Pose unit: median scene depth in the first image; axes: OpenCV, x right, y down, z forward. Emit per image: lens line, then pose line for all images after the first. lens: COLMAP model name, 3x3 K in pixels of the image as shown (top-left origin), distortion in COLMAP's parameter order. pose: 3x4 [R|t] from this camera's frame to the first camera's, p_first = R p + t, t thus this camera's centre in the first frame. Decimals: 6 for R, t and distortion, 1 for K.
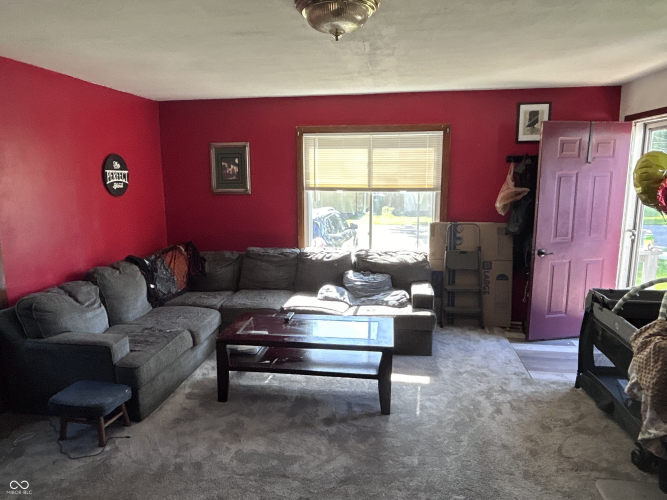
lens RADIAL K [[454.6, 0, 330.2], [0, 454.6, 252.7], [0, 0, 1]] dist [0.024650, -0.039104]
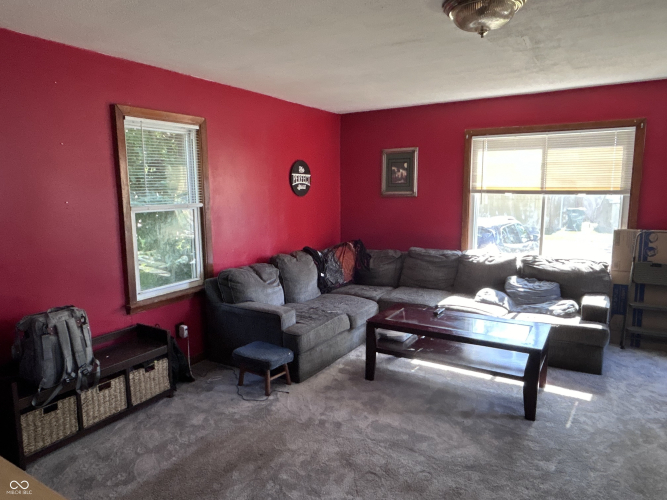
lens RADIAL K [[454.6, 0, 330.2], [0, 454.6, 252.7], [0, 0, 1]] dist [0.024650, -0.039104]
pose [[0.921014, 0.054775, -0.385660, 0.064748], [-0.065754, 0.997718, -0.015327, 0.035518], [0.383940, 0.039475, 0.922514, -0.043086]]
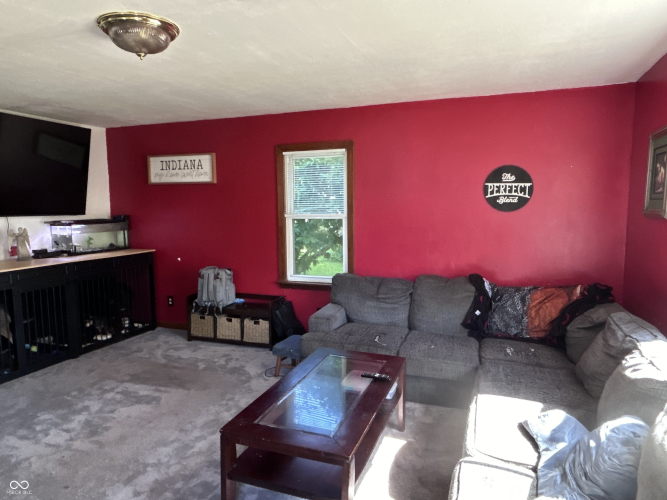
lens RADIAL K [[454.6, 0, 330.2], [0, 454.6, 252.7], [0, 0, 1]] dist [0.024650, -0.039104]
pose [[-0.207776, 0.115417, -0.971343, 0.529449], [-0.168373, 0.973973, 0.151745, -0.129581], [0.963577, 0.195077, -0.182935, 0.892358]]
